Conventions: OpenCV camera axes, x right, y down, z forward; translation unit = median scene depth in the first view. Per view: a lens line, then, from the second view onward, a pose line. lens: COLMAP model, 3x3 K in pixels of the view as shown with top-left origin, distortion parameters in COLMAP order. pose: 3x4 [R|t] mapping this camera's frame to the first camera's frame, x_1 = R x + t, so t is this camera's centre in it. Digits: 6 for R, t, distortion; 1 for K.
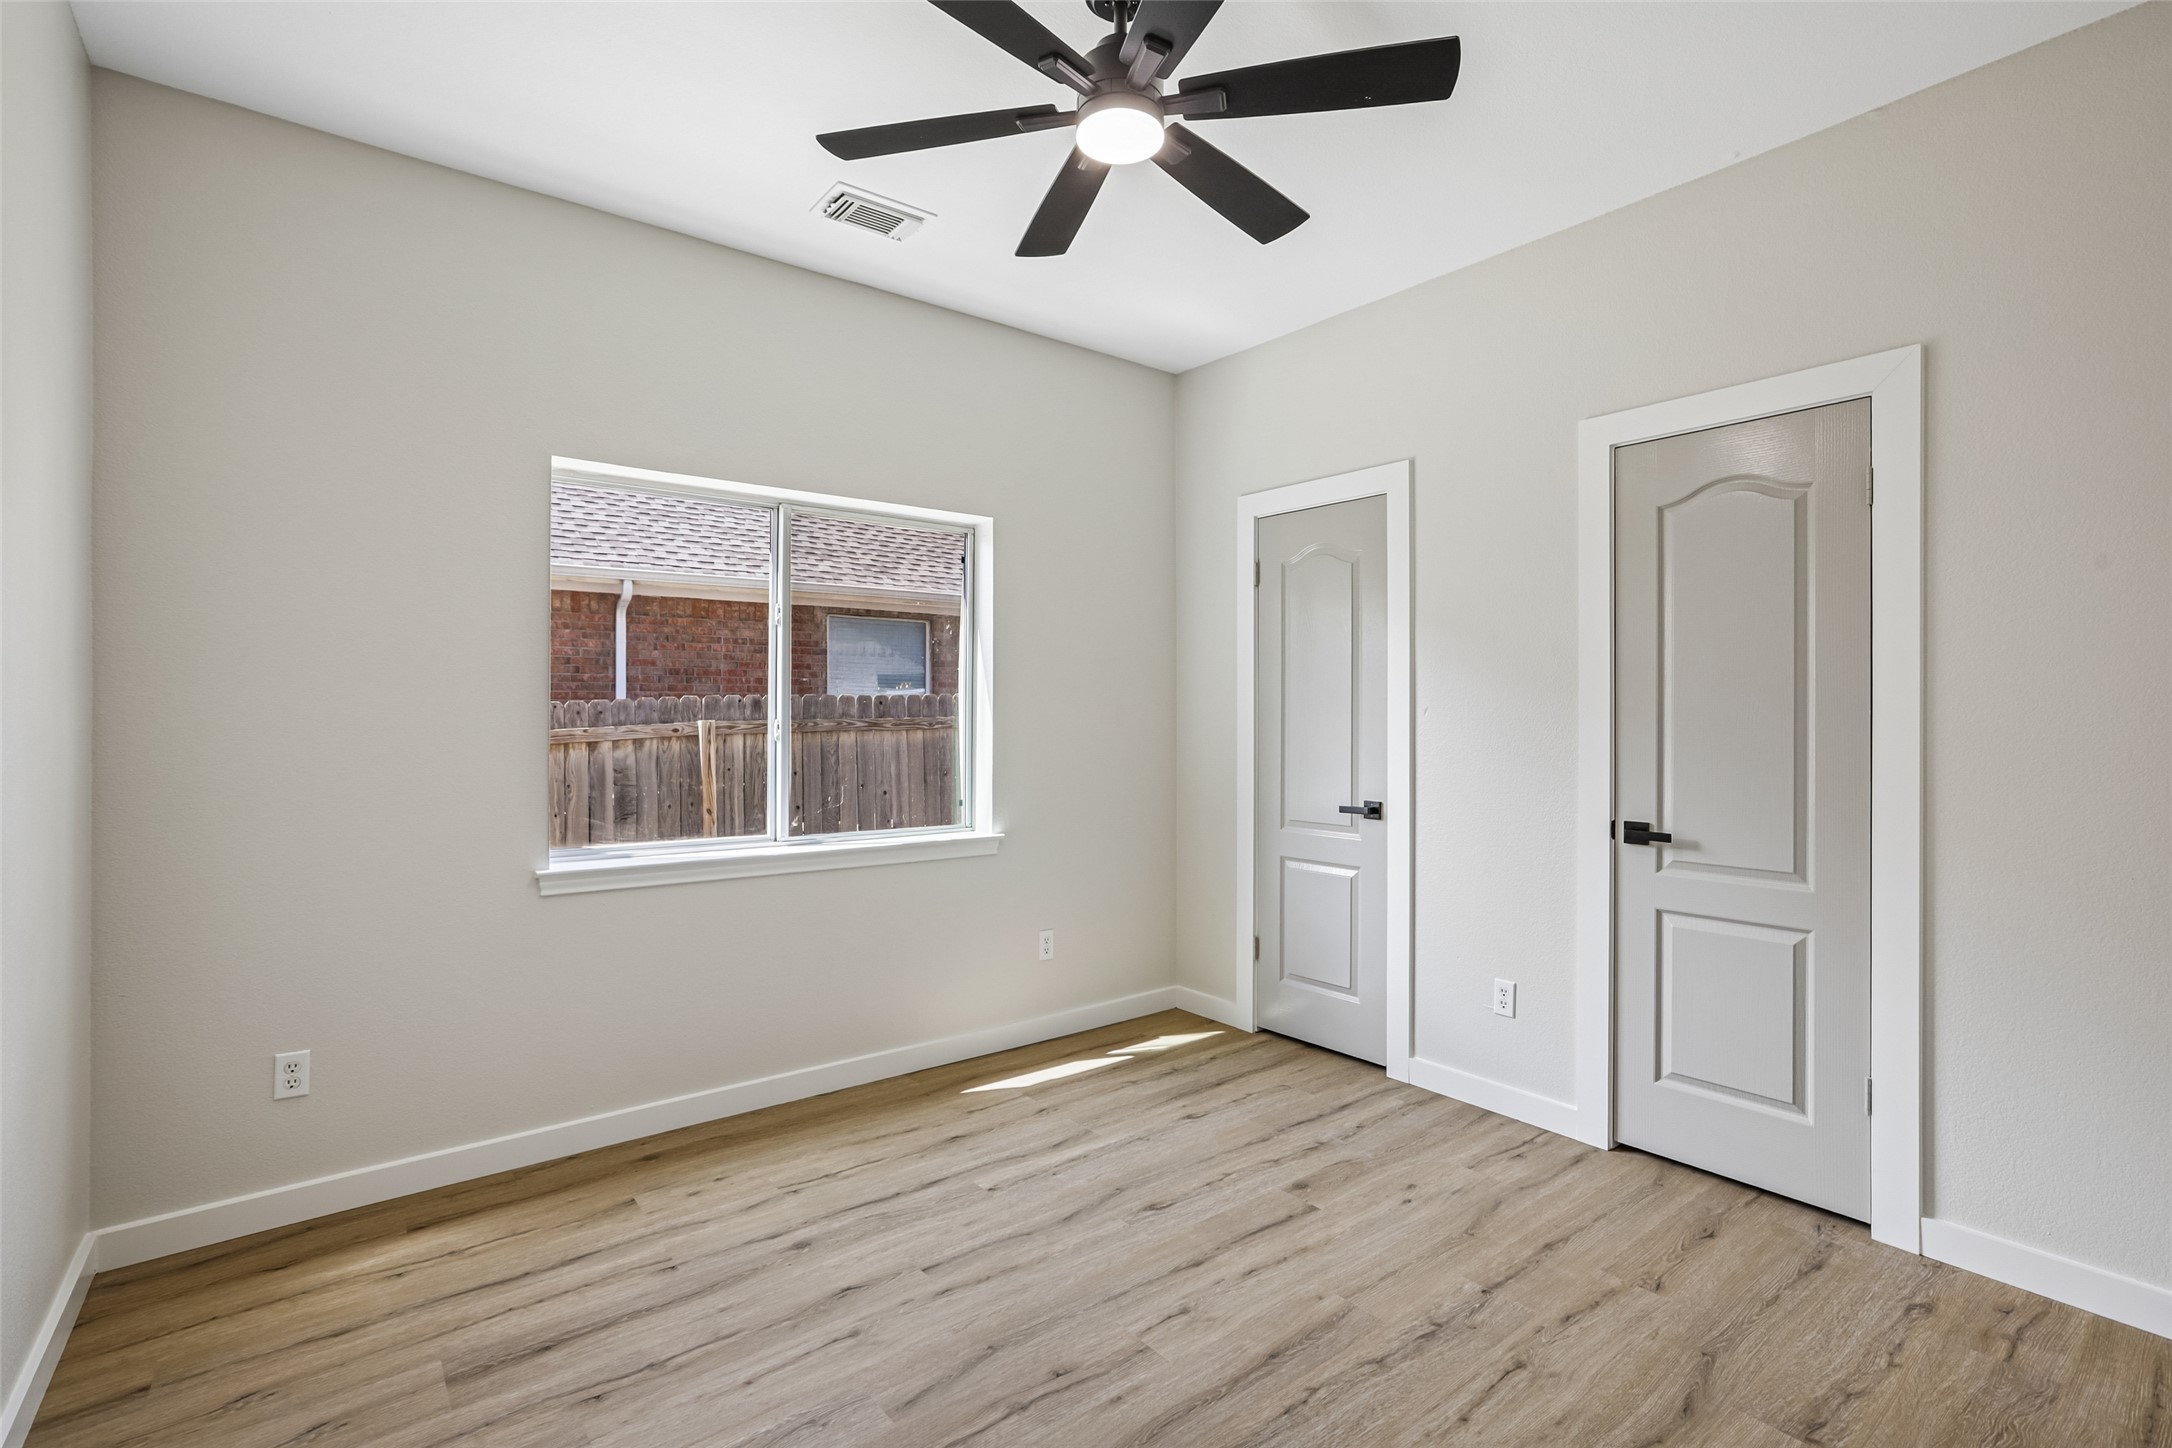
lens RADIAL K [[992.4, 0, 1060.4], [0, 992.4, 700.5], [0, 0, 1]] dist [-0.015171, 0.016007]
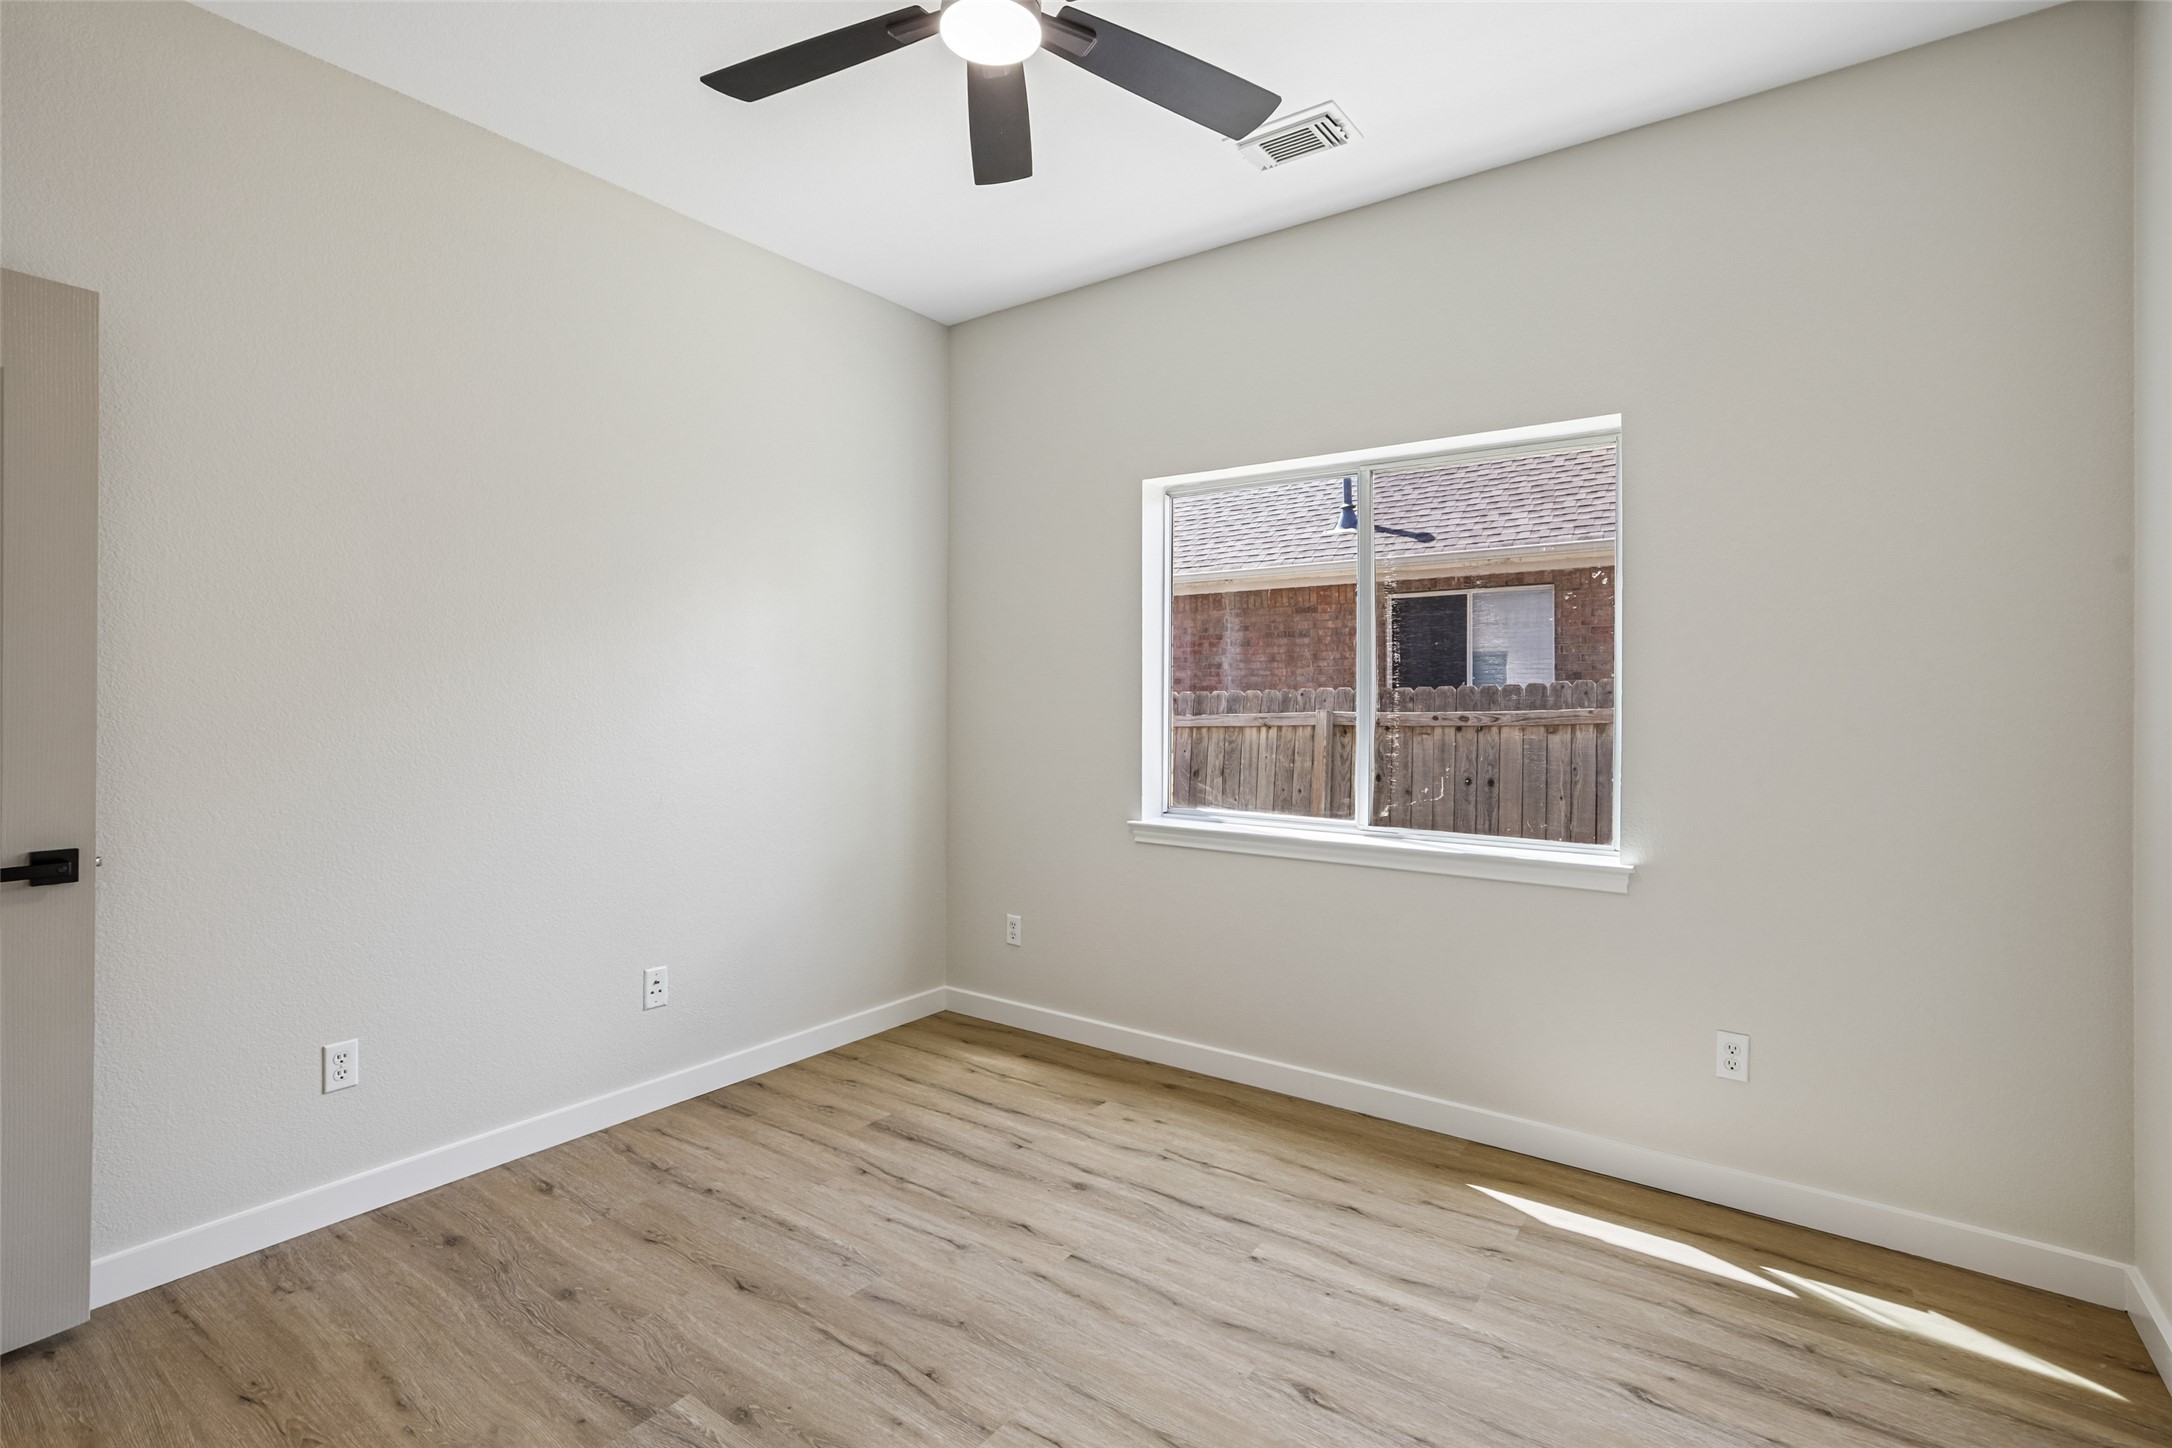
lens RADIAL K [[992.4, 0, 1060.4], [0, 992.4, 700.5], [0, 0, 1]] dist [-0.015171, 0.016007]
pose [[0.285937, 0.001508, -0.958247, 0.679377], [0.016162, 0.999849, 0.006396, 0.014292], [0.958112, -0.017316, 0.285869, 0.608525]]
